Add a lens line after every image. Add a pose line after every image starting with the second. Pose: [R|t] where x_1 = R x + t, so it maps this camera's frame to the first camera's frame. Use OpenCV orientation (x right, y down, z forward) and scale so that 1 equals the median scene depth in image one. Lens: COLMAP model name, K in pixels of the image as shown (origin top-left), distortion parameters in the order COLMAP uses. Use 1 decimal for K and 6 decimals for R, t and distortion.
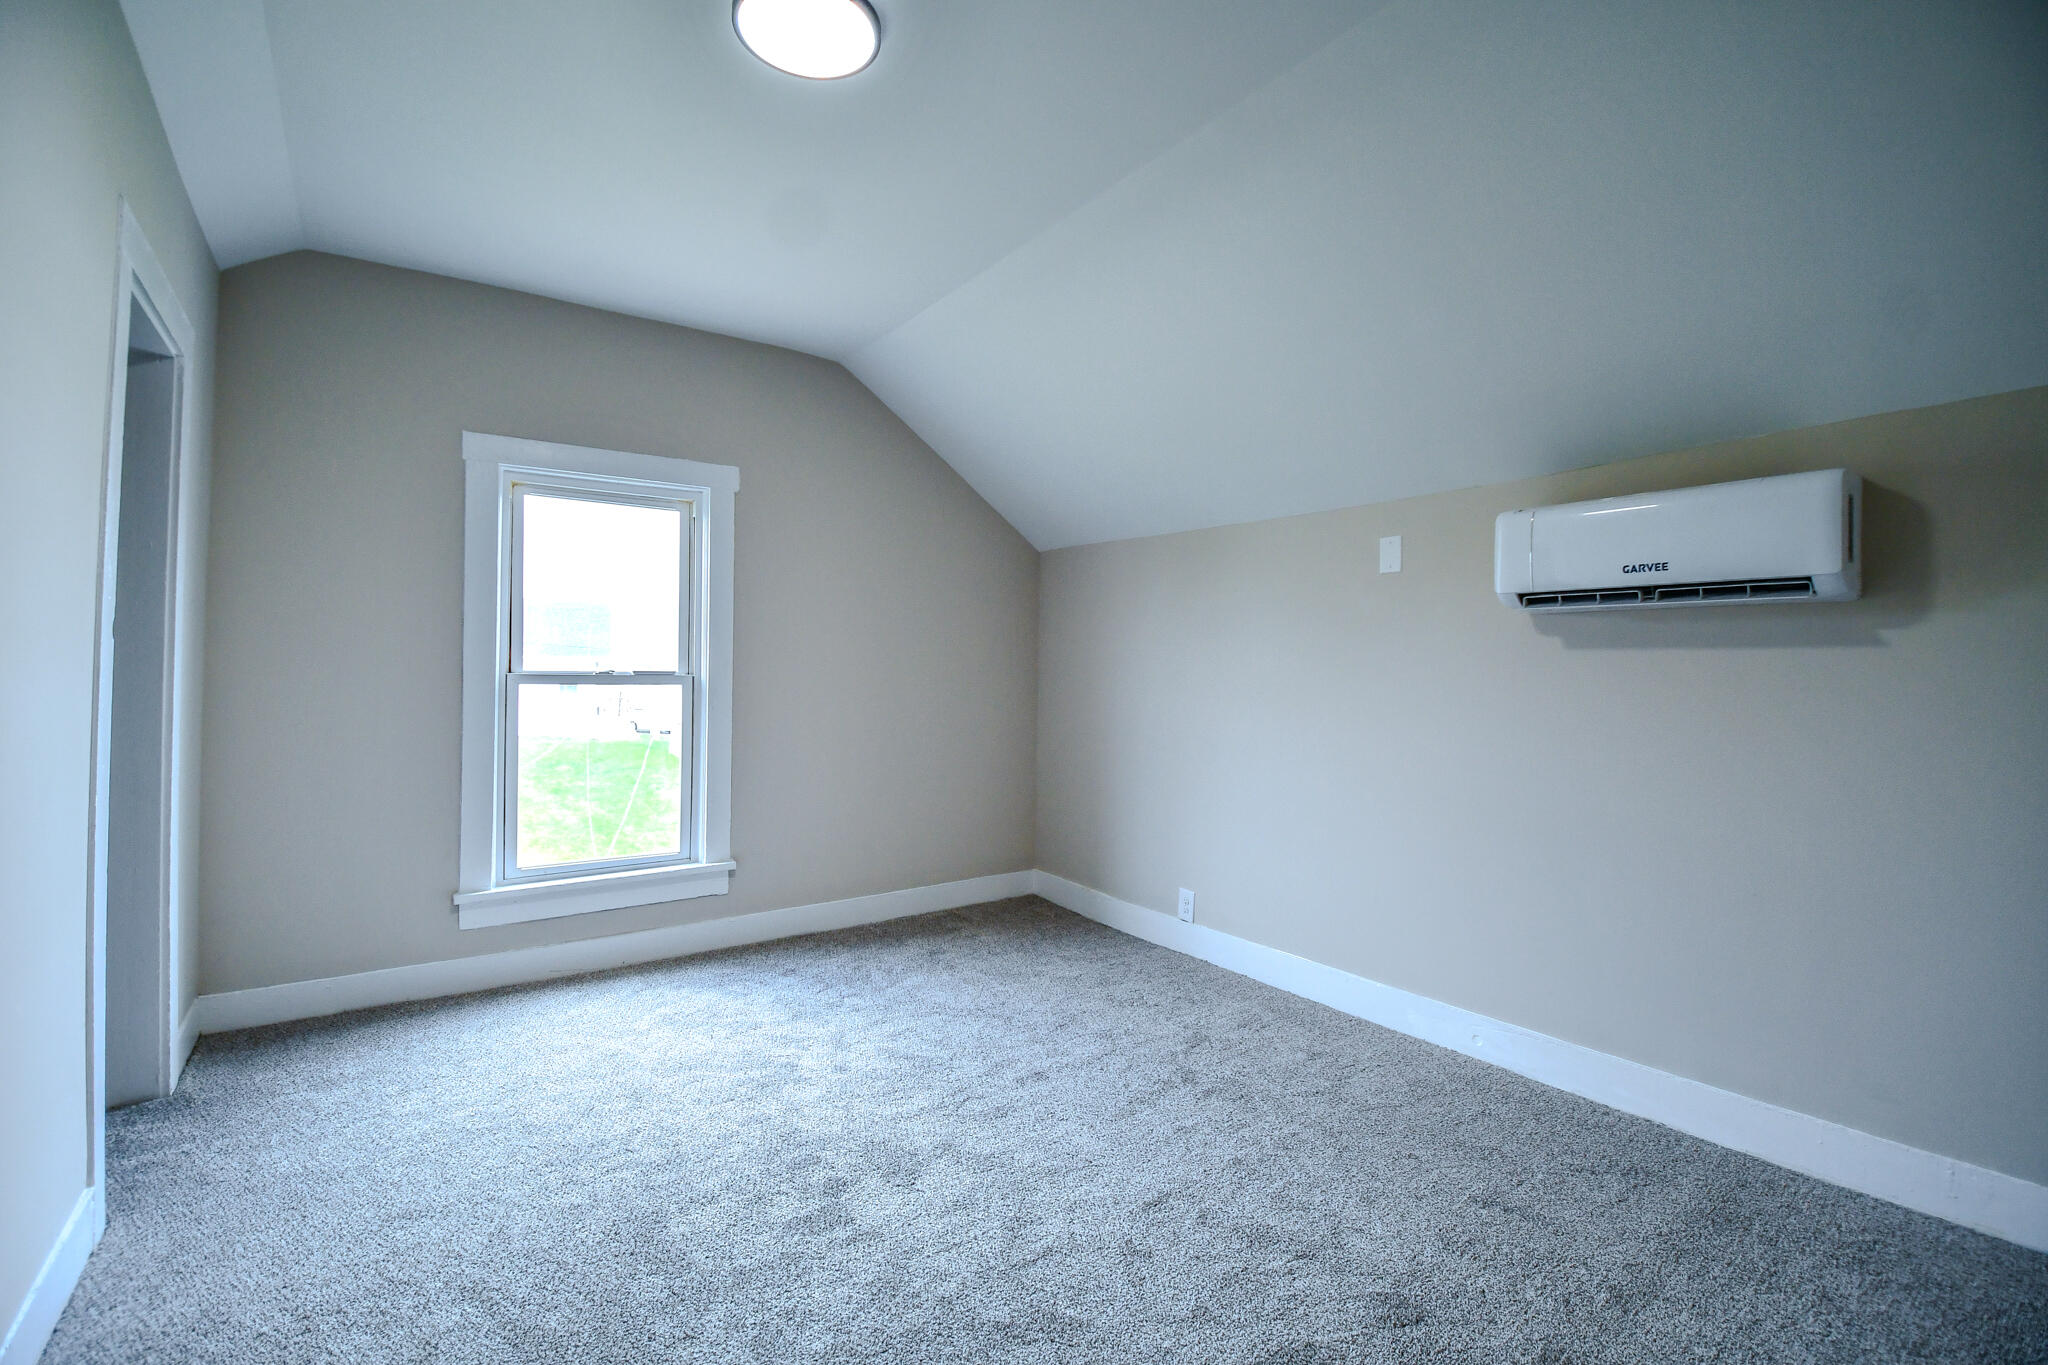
lens RADIAL K [[919.6, 0, 964.2], [0, 919.6, 672.5], [0, 0, 1]] dist [0.004042, -0.008685]
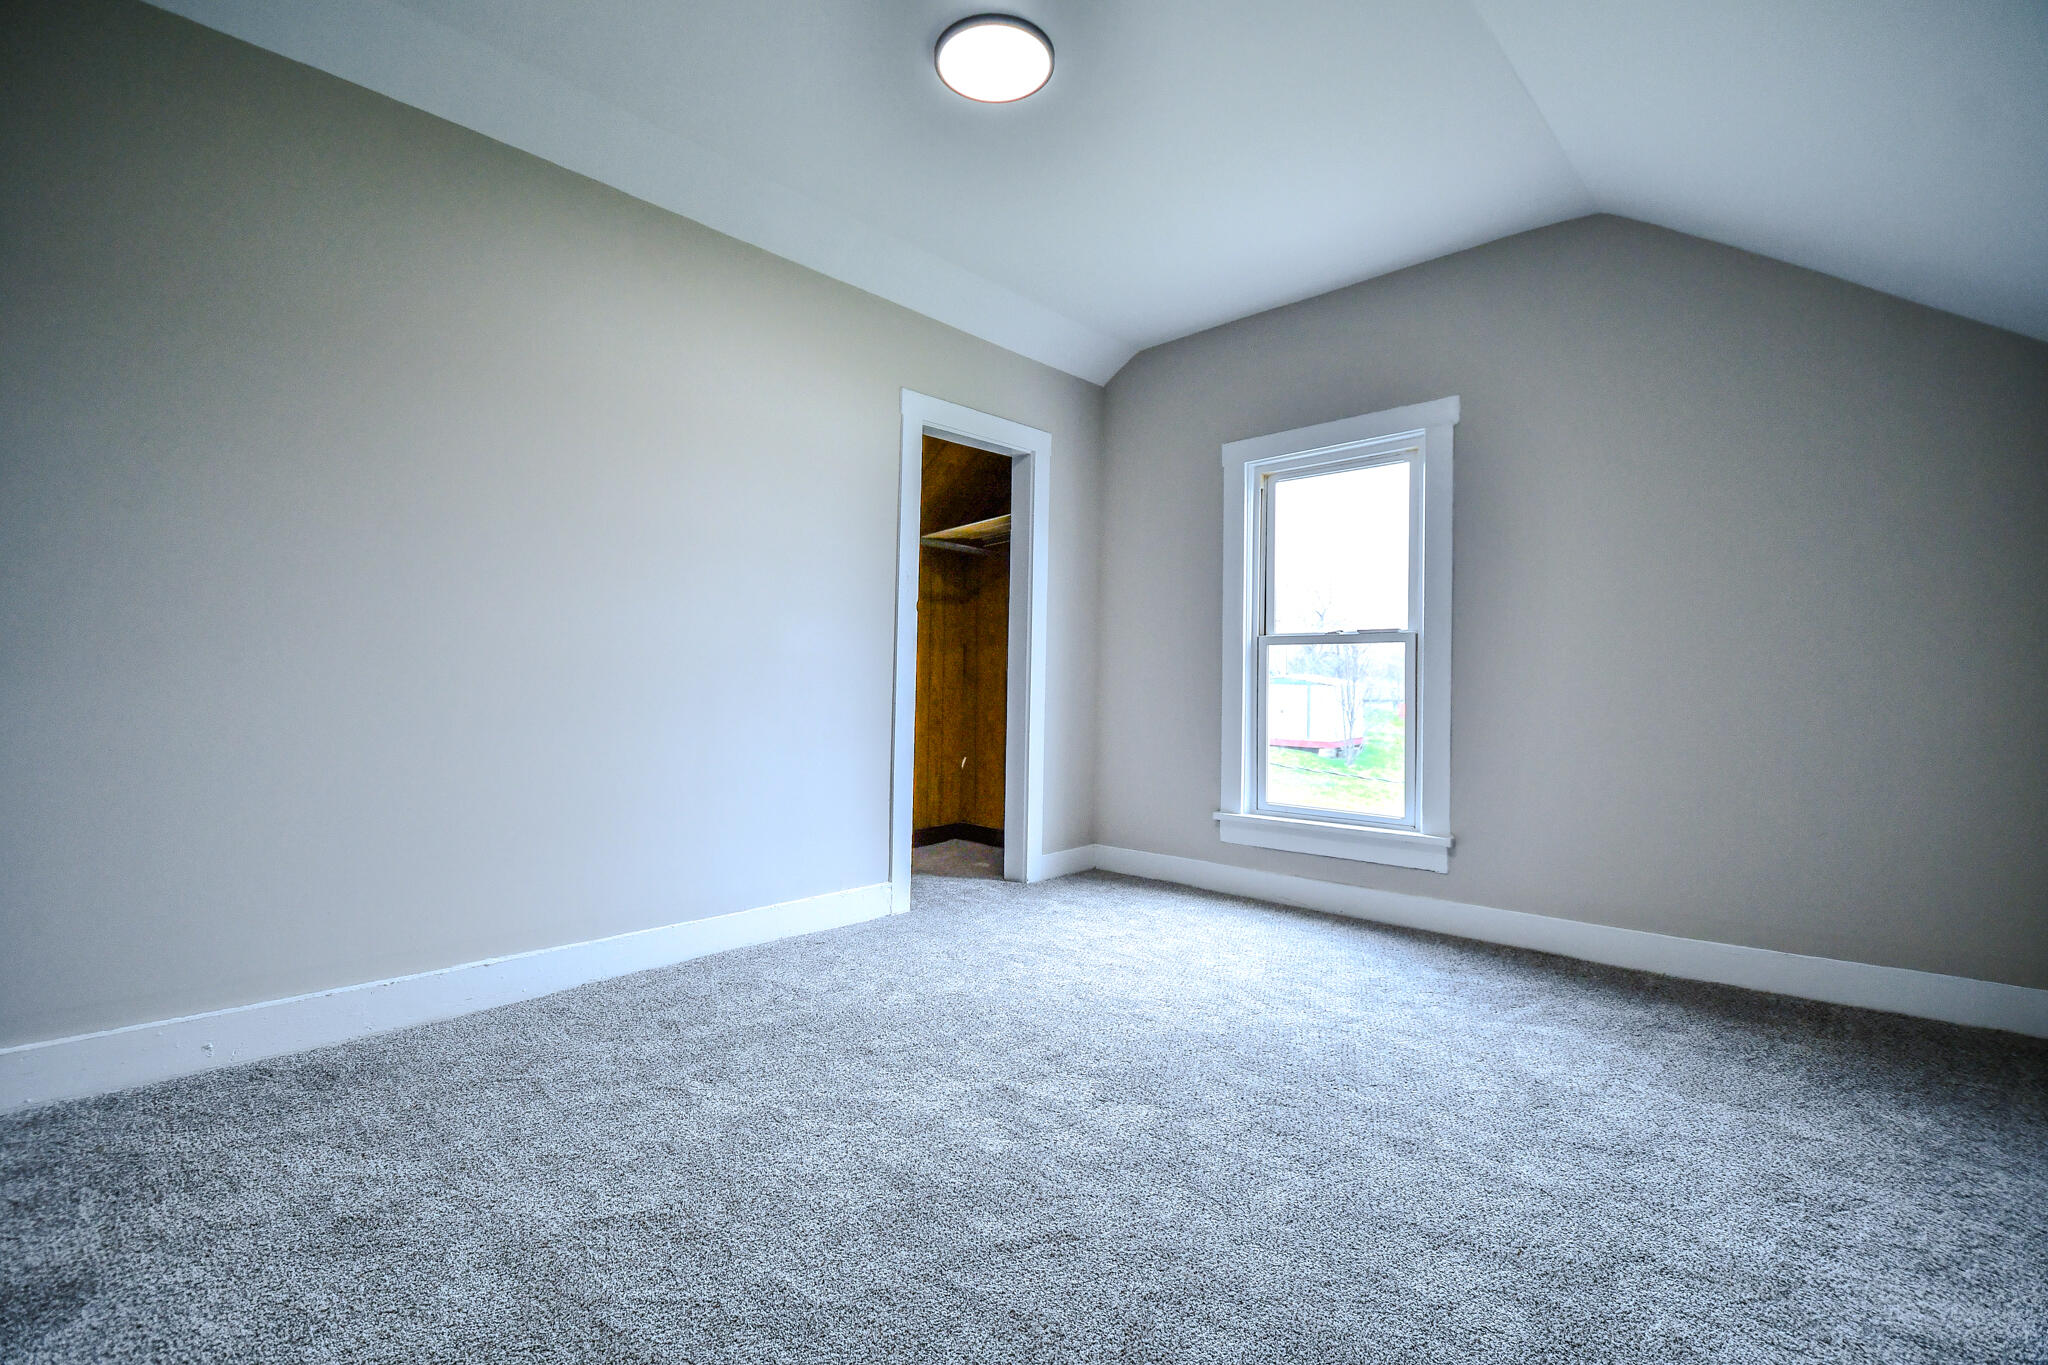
lens RADIAL K [[919.6, 0, 1035.5], [0, 919.6, 676.9], [0, 0, 1]] dist [0.004042, -0.008685]
pose [[0.223921, -0.008828, -0.974567, 0.564677], [-0.003485, 0.999945, -0.009859, 0.062800], [0.974601, 0.005604, 0.223878, 0.434206]]
